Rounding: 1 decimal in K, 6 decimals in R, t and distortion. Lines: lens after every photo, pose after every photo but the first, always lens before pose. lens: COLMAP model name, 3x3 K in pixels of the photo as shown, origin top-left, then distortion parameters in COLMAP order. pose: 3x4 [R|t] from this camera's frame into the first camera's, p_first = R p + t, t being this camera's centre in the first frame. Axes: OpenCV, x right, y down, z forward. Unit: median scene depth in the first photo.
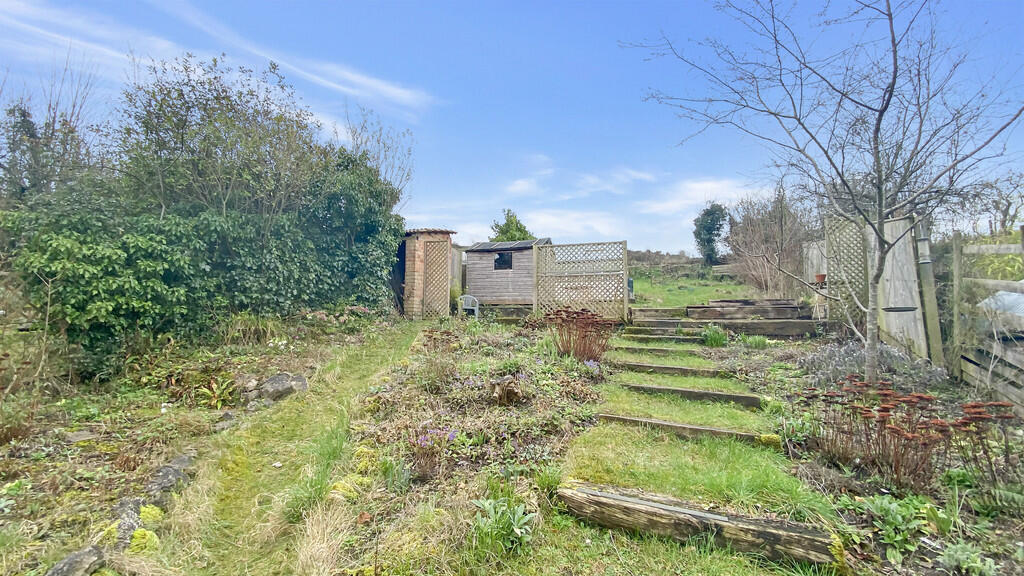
lens RADIAL K [[425.0, 0, 530.2], [0, 425.0, 285.3], [0, 0, 1]] dist [0.013868, -0.022957]
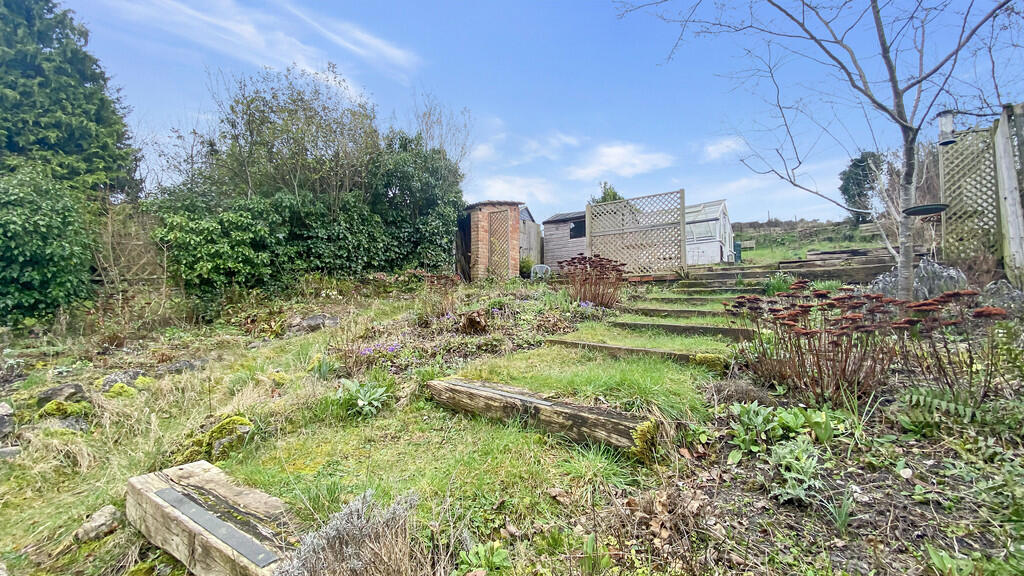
lens RADIAL K [[425.0, 0, 530.2], [0, 425.0, 285.3], [0, 0, 1]] dist [0.013868, -0.022957]
pose [[0.950538, -0.037718, -0.308310, 0.313404], [0.047146, 0.998619, 0.023187, 0.107654], [0.307010, -0.036576, 0.951003, 0.026913]]
